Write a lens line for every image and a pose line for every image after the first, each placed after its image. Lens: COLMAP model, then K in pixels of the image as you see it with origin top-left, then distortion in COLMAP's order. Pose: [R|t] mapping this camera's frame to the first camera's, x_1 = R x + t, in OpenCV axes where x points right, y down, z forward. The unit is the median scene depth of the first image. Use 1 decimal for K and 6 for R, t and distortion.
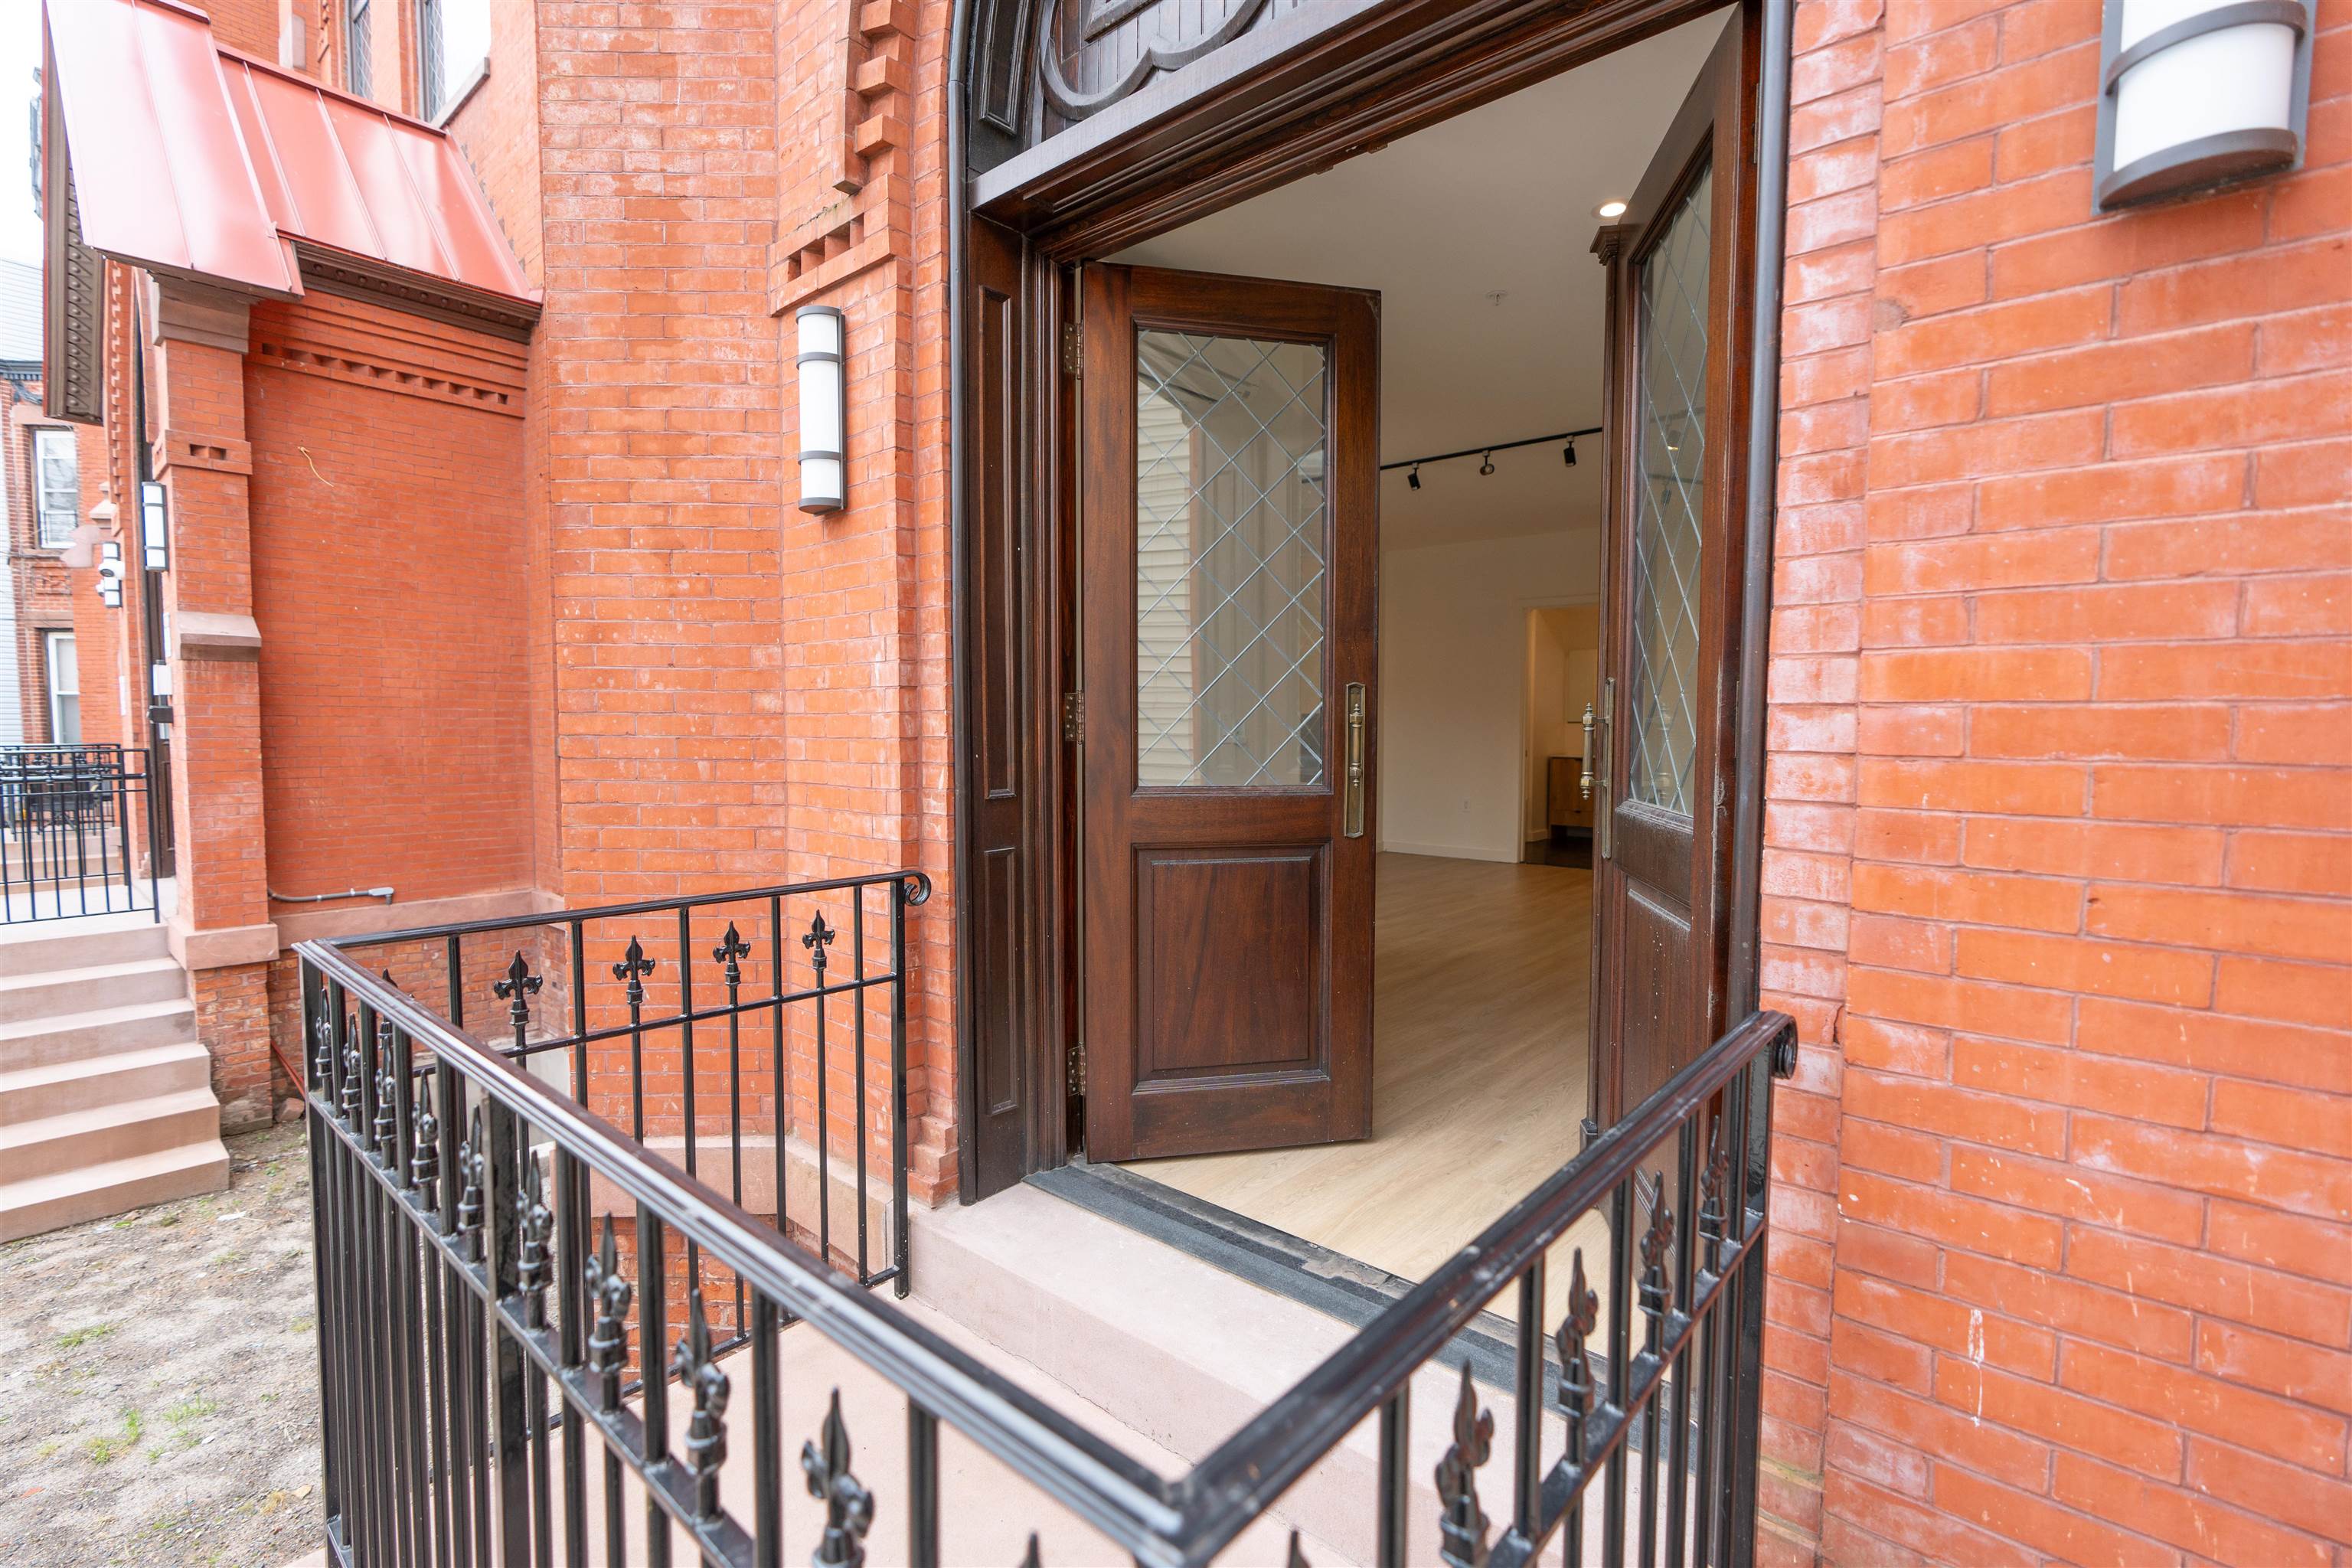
lens RADIAL K [[1061.5, 0, 1176.0], [0, 1061.5, 784.0], [0, 0, 1]] dist [-0.010257, 0.004437]
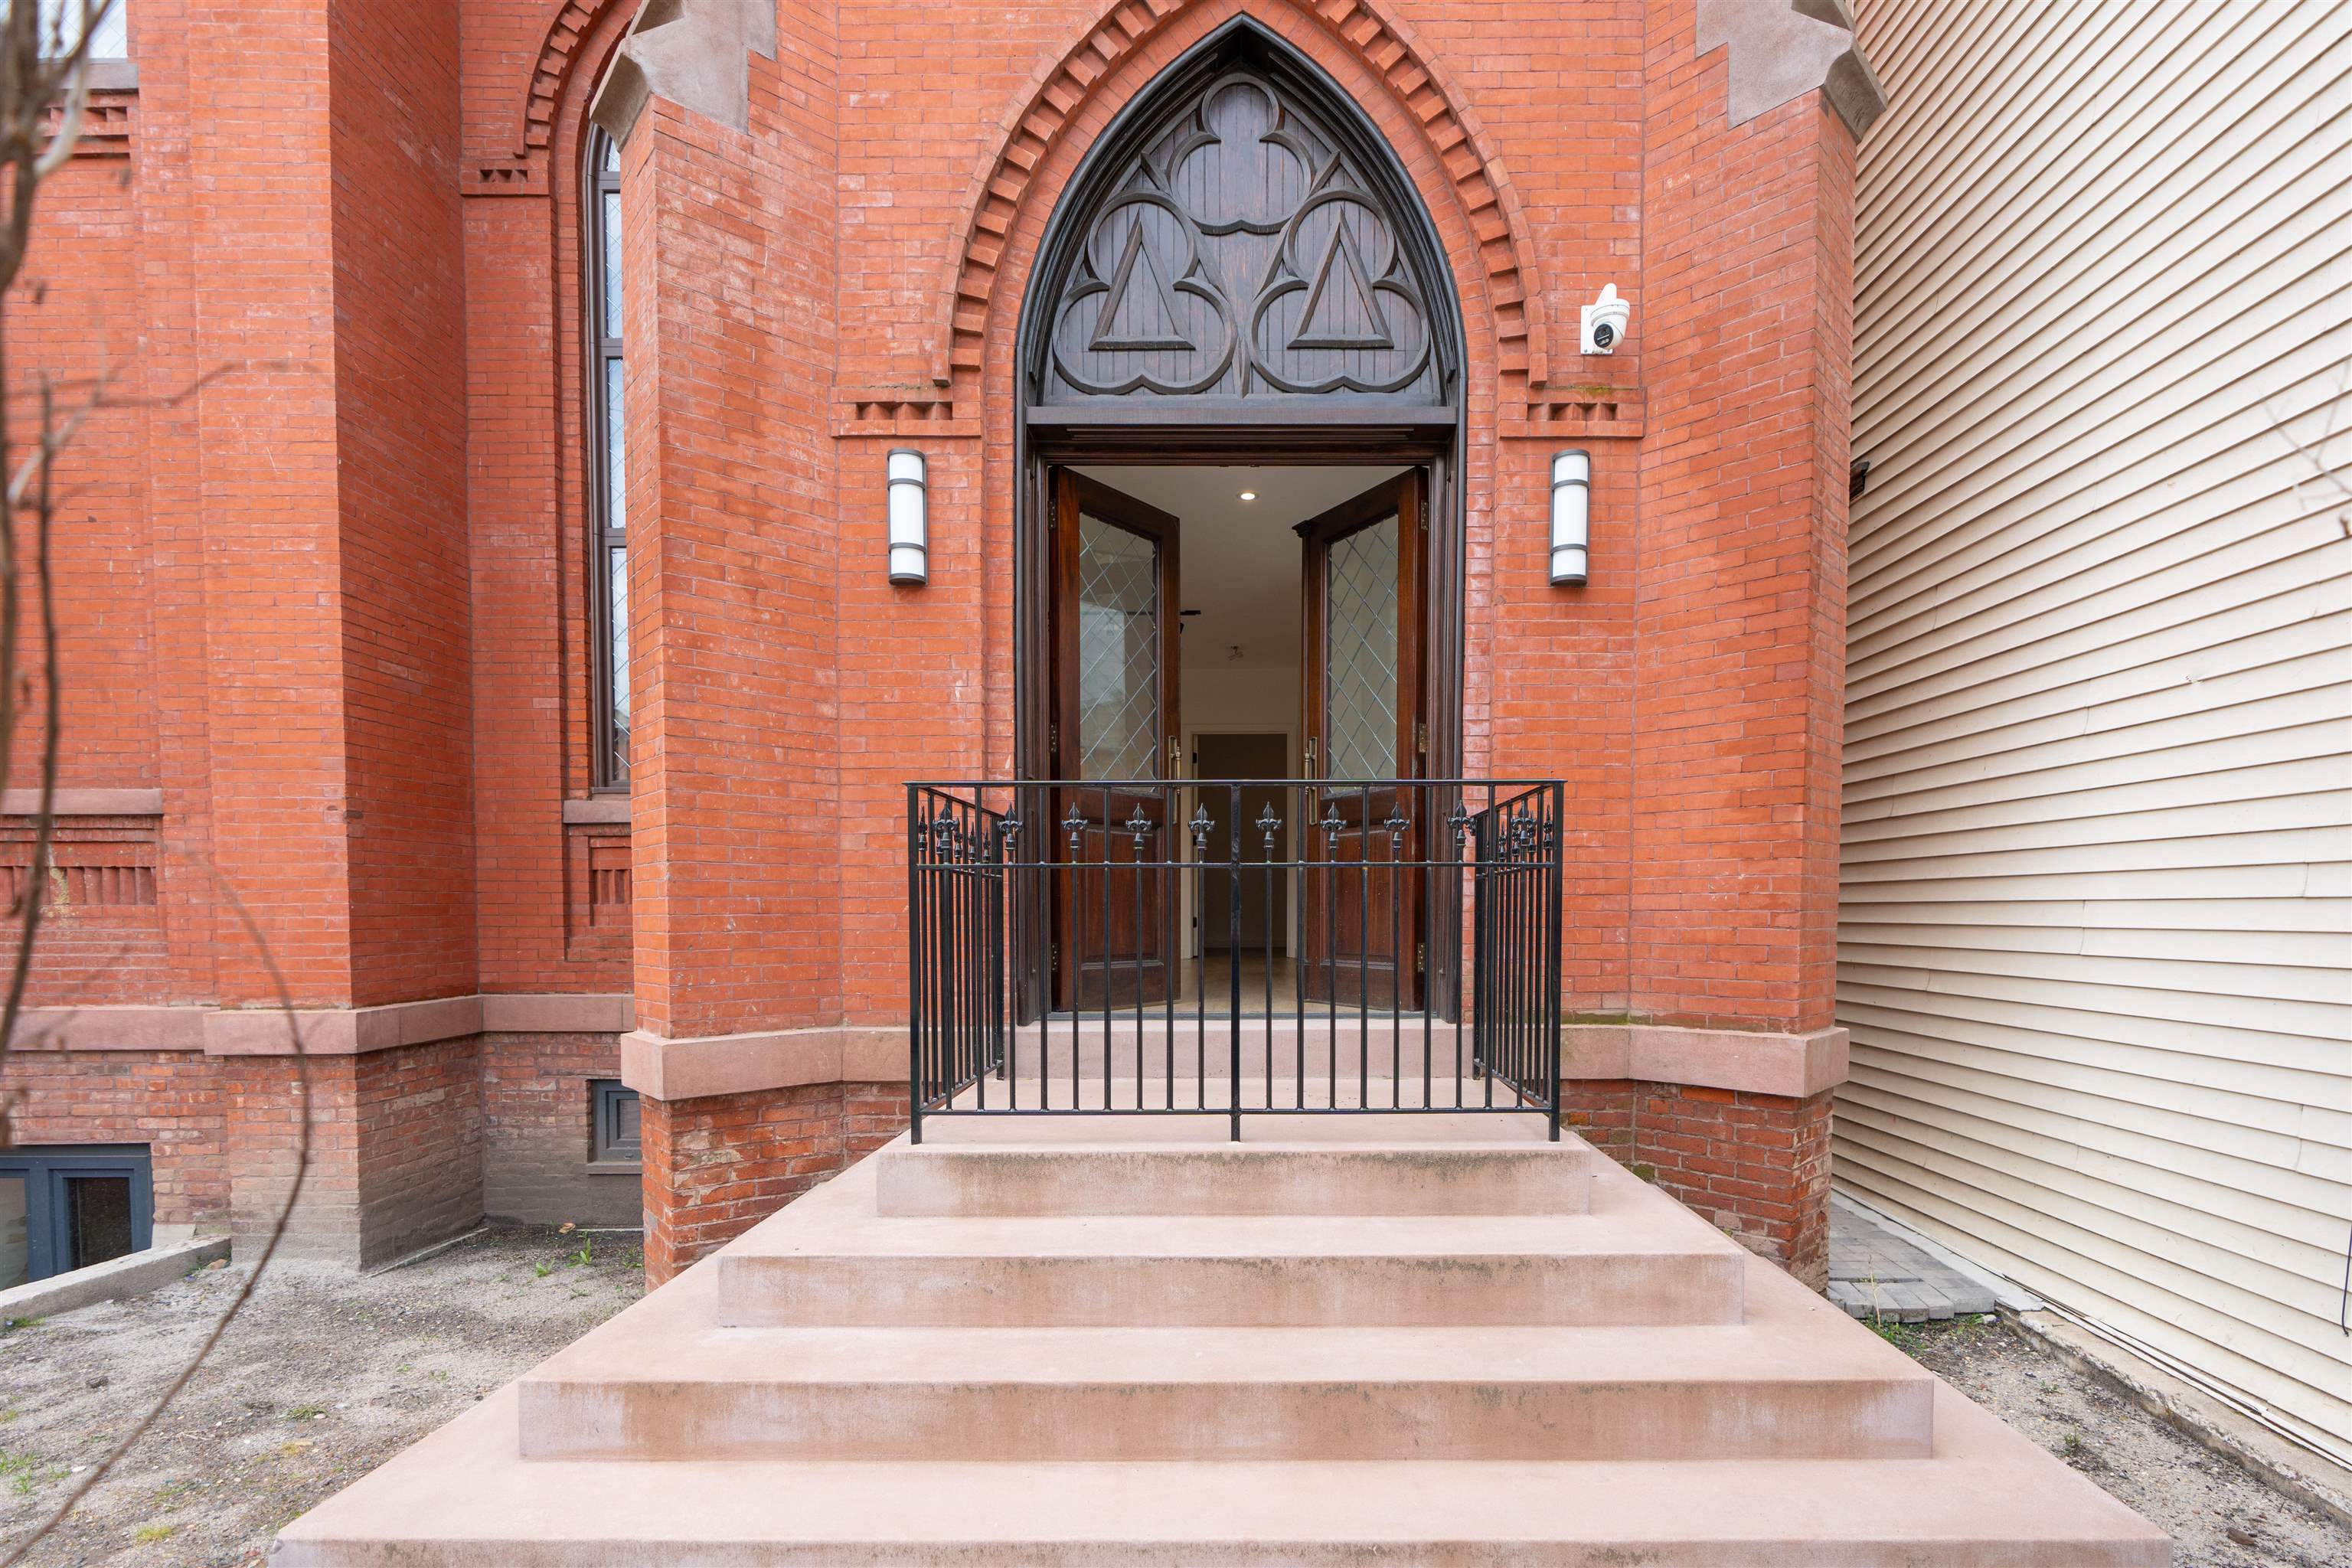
lens RADIAL K [[1111.2, 0, 1233.7], [0, 1111.2, 944.1], [0, 0, 1]] dist [-0.002020, 0.000573]
pose [[0.760551, -0.022663, 0.648882, -0.960626], [0.037248, 0.999268, -0.008757, 0.271083], [-0.648209, 0.030830, 0.760838, -0.461877]]
